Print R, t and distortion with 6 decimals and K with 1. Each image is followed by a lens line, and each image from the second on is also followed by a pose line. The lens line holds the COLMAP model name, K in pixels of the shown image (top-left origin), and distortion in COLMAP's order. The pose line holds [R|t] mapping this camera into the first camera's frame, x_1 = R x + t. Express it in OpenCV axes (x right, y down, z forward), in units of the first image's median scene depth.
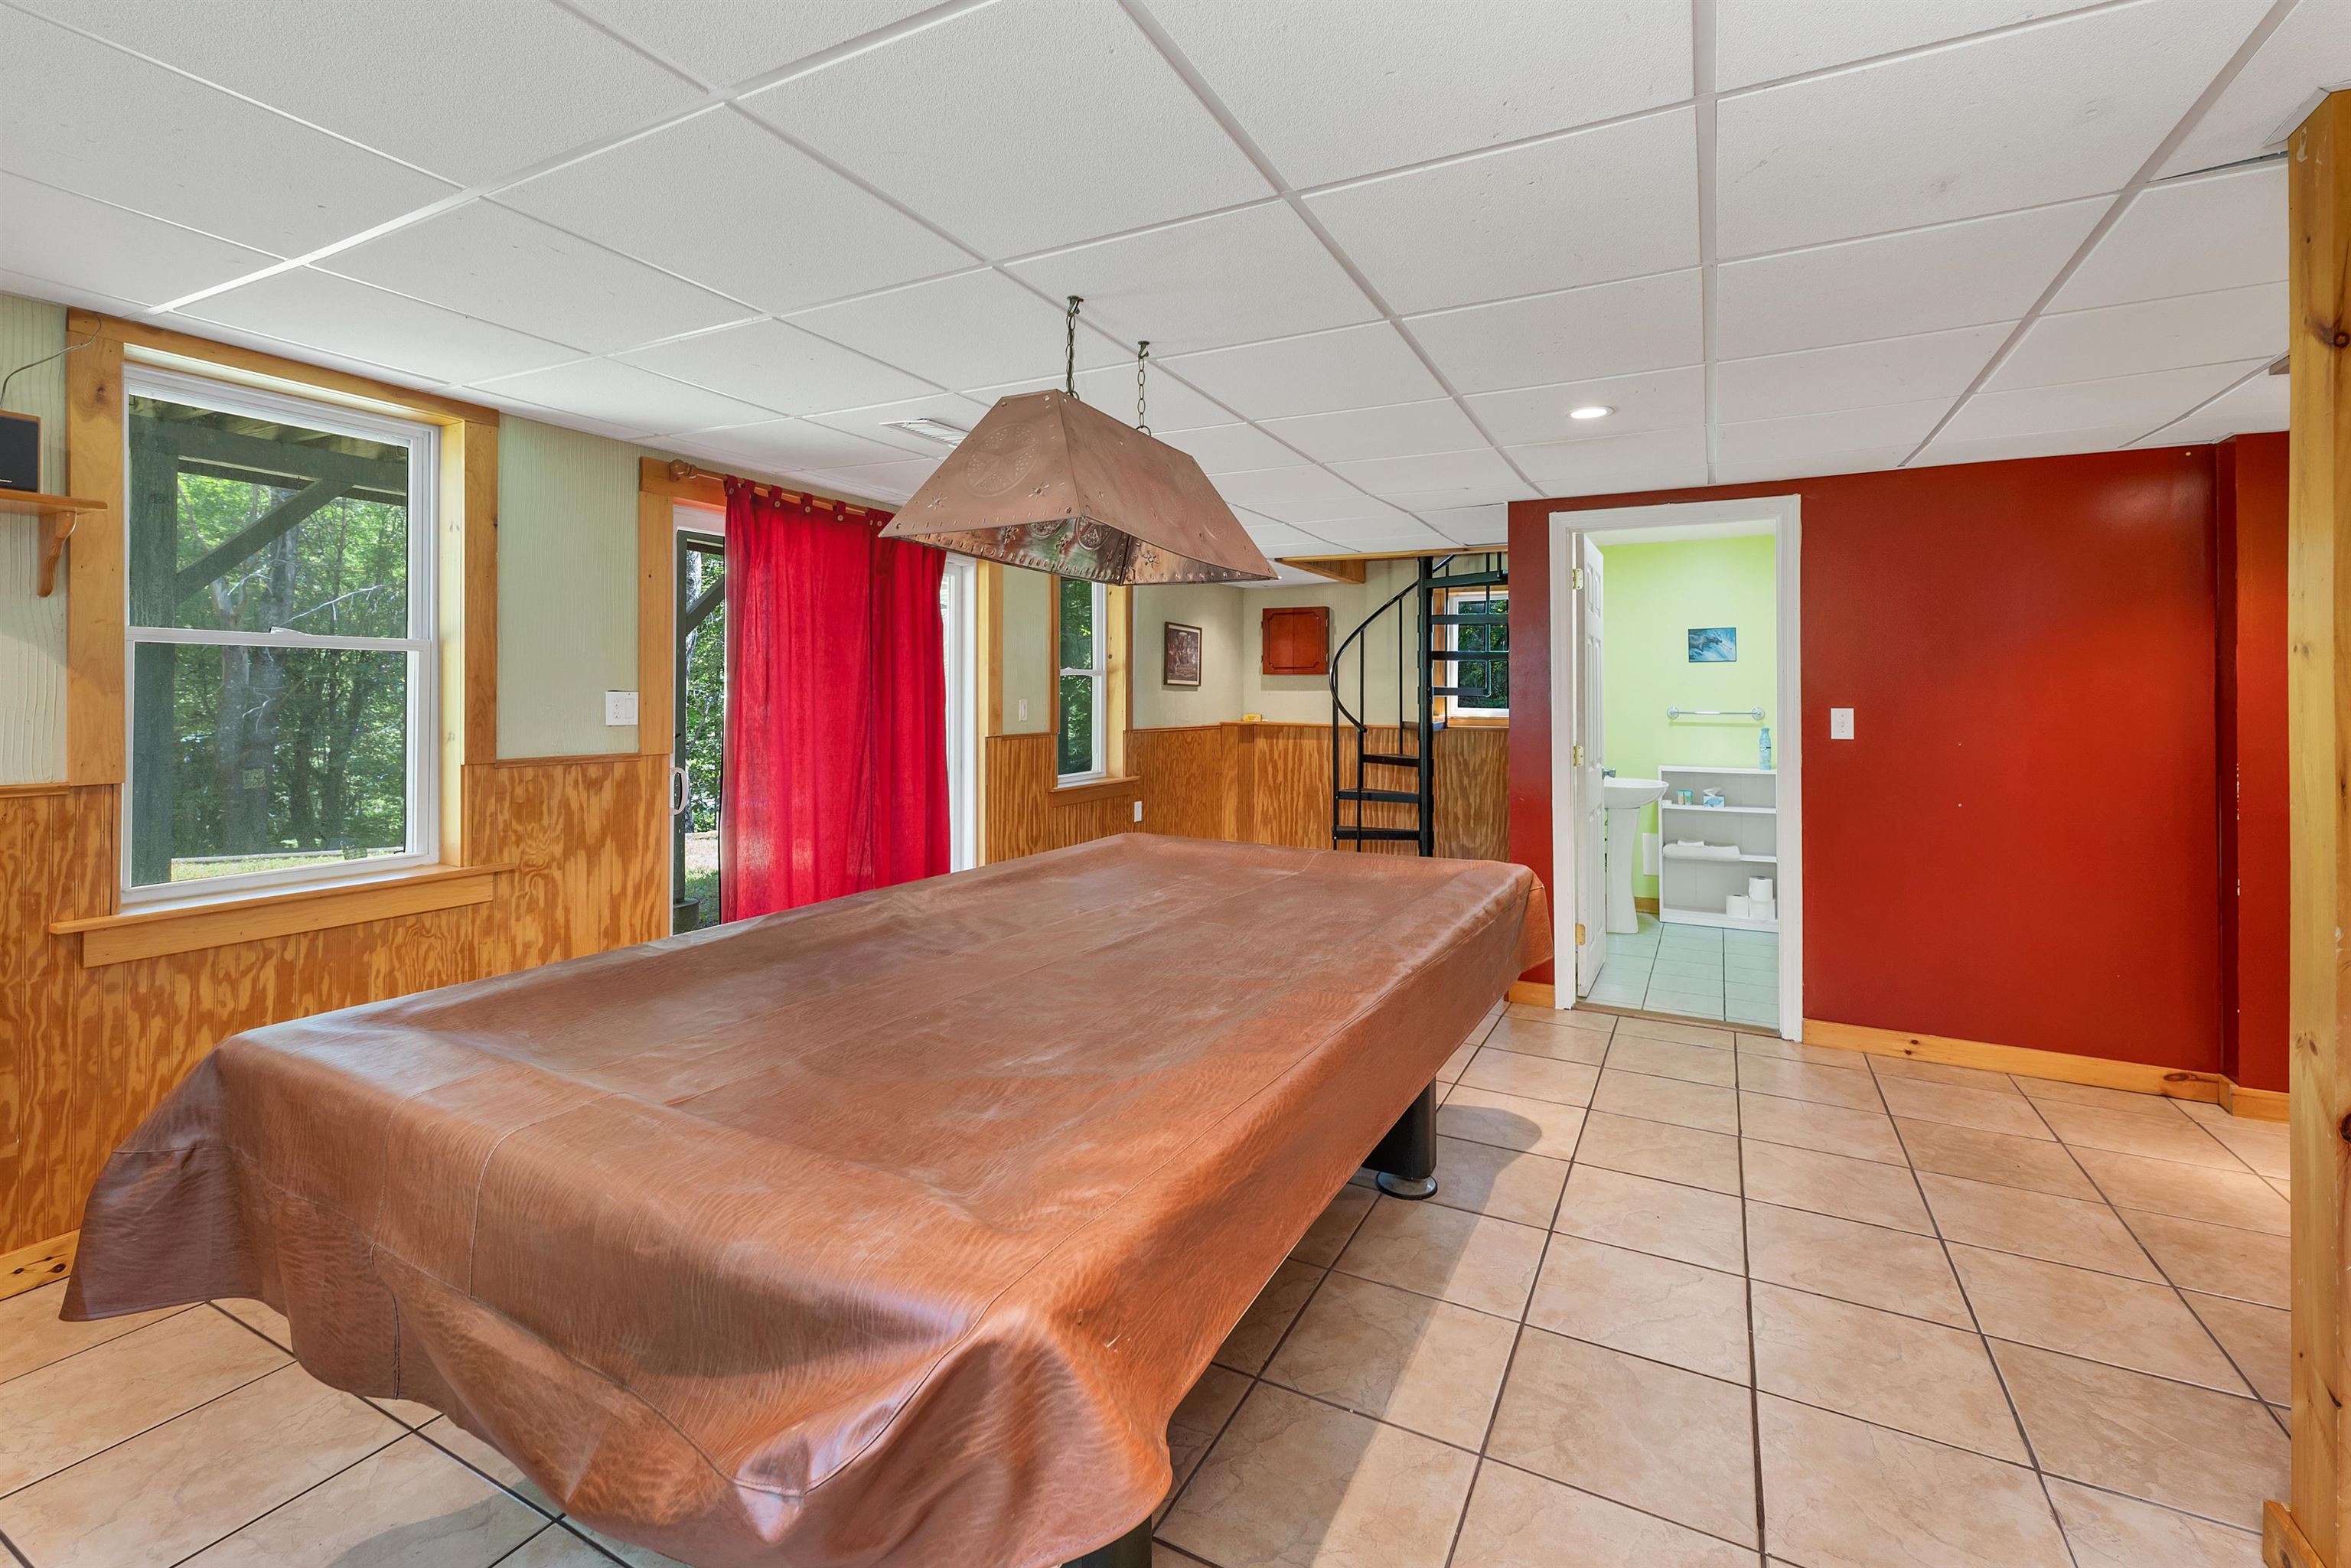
lens RADIAL K [[1016.8, 0, 1184.1], [0, 1016.8, 686.9], [0, 0, 1]] dist [0.004927, 0.000079]
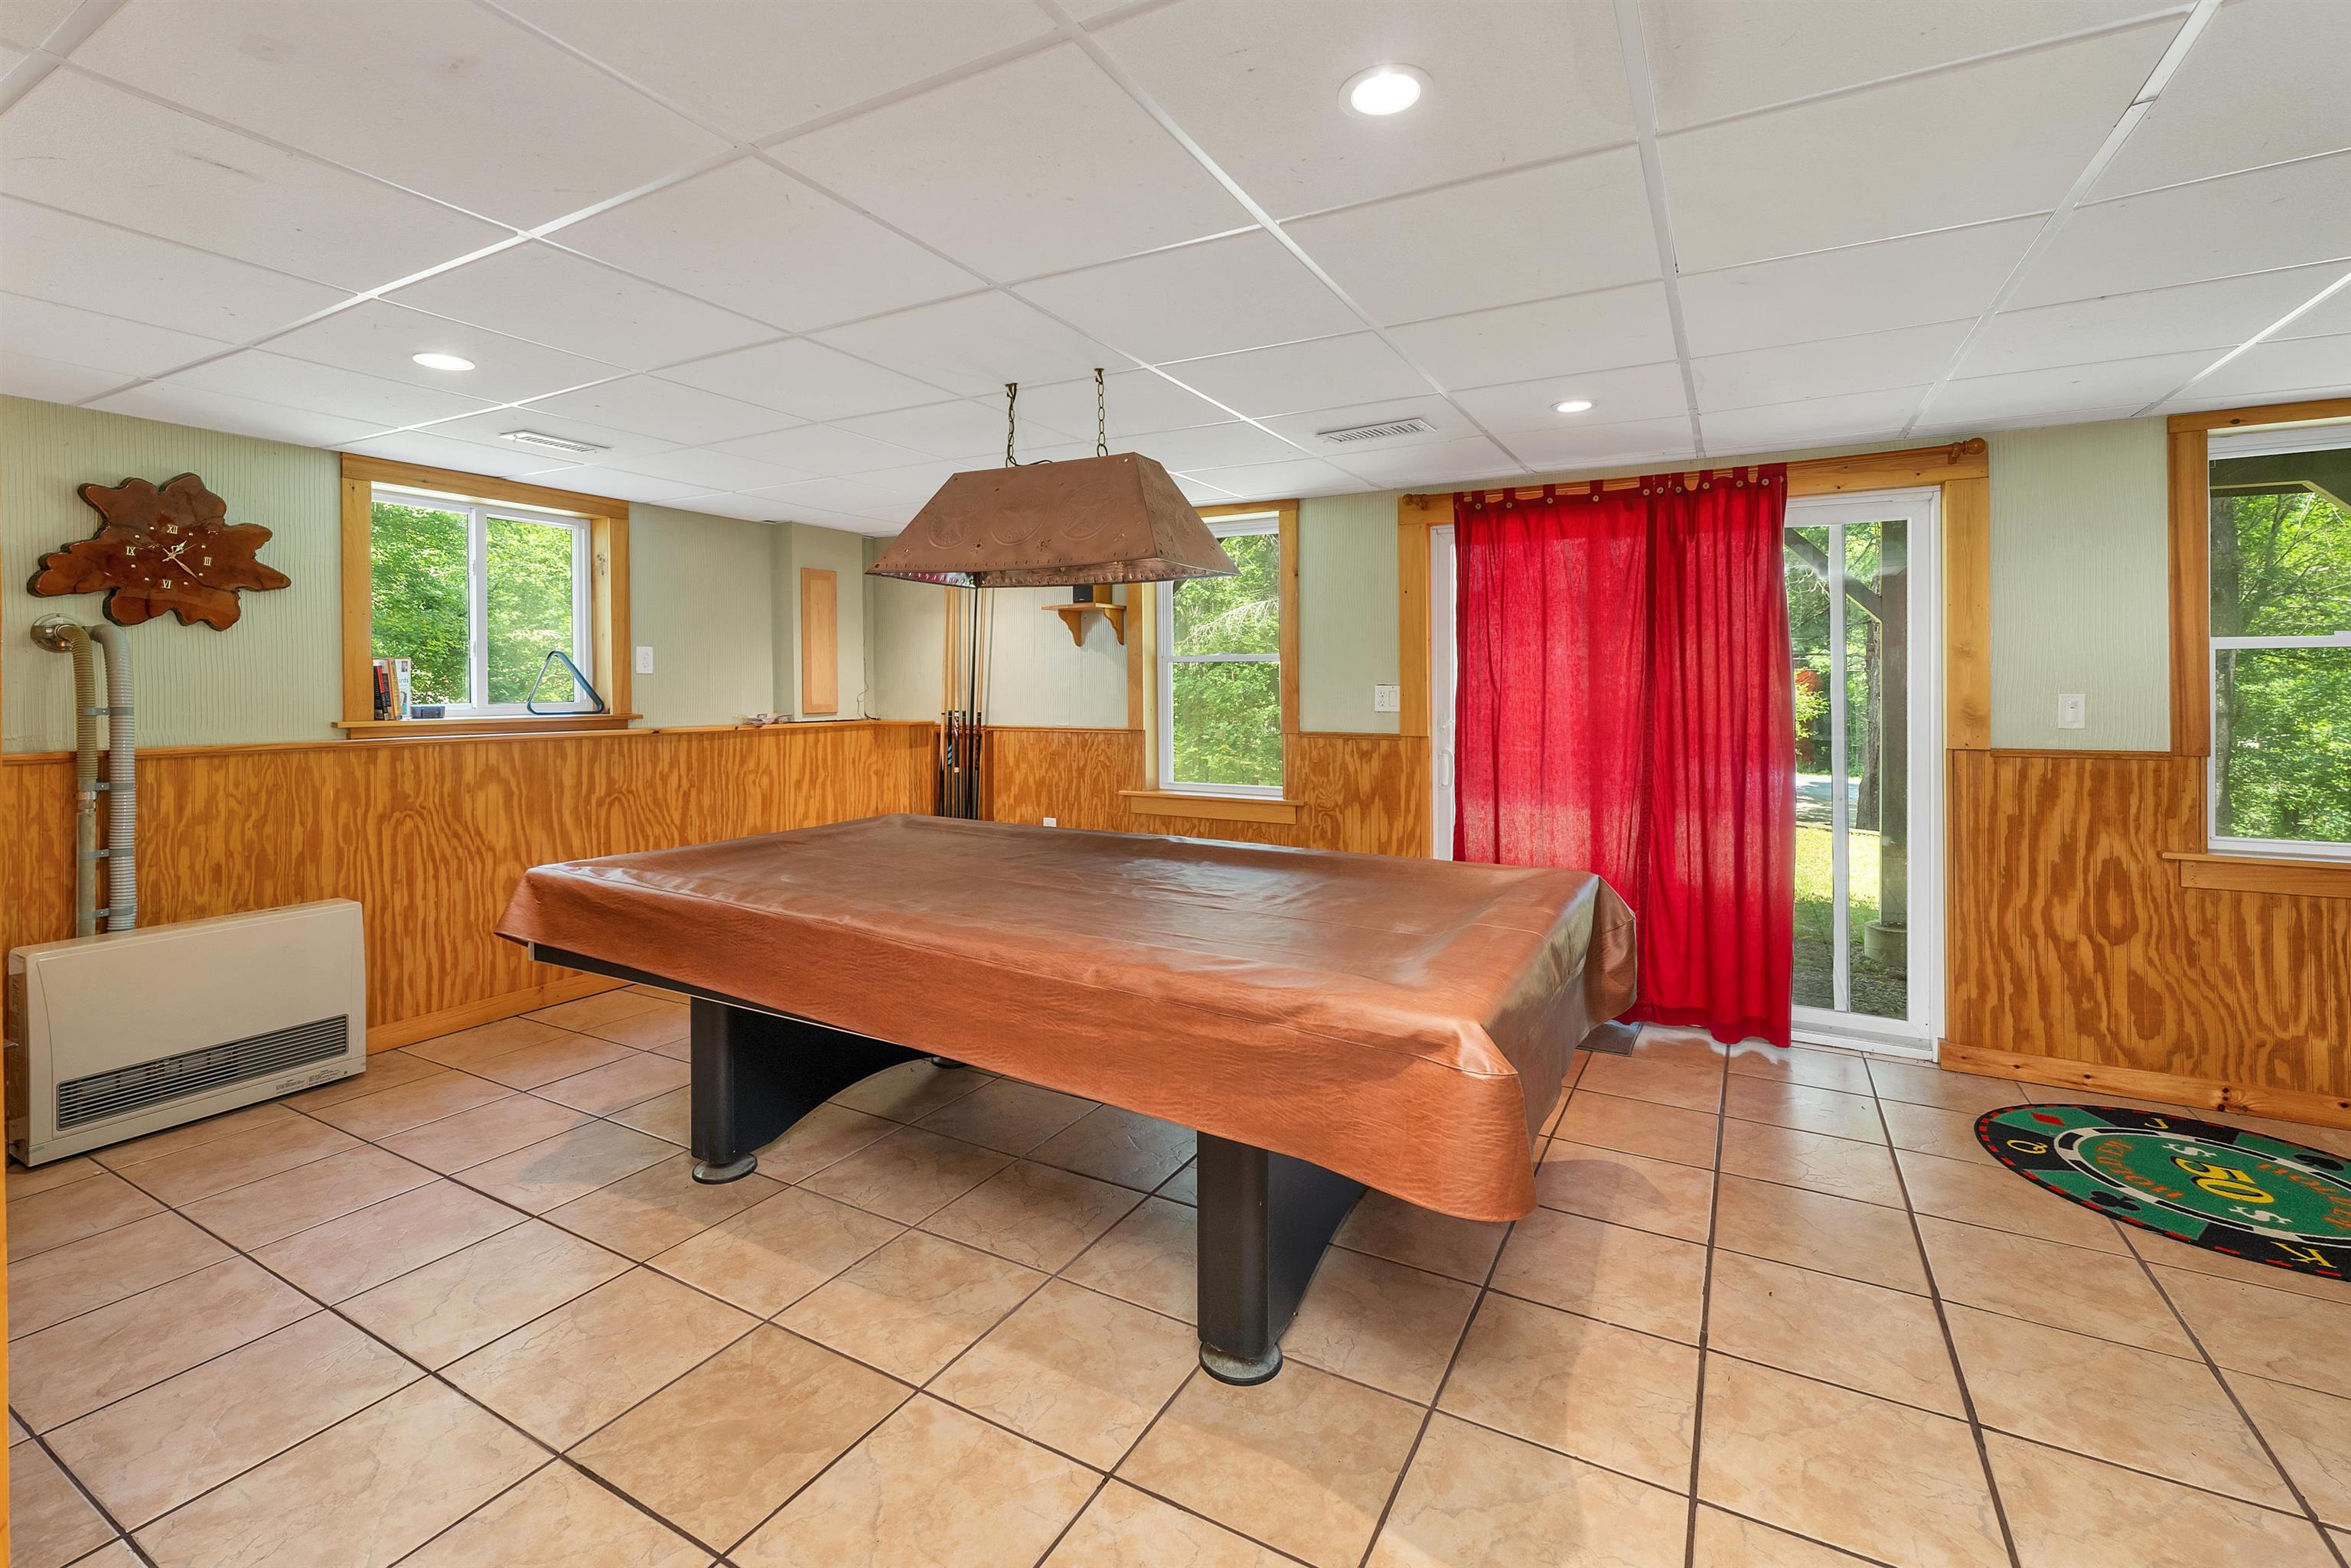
lens RADIAL K [[1016.8, 0, 1163.6], [0, 1016.8, 684.1], [0, 0, 1]] dist [0.004927, 0.000079]
pose [[-0.035855, -0.007605, -0.999328, 0.733749], [0.009370, 0.999925, -0.007945, 0.010270], [0.999313, -0.009649, -0.035781, 0.753559]]
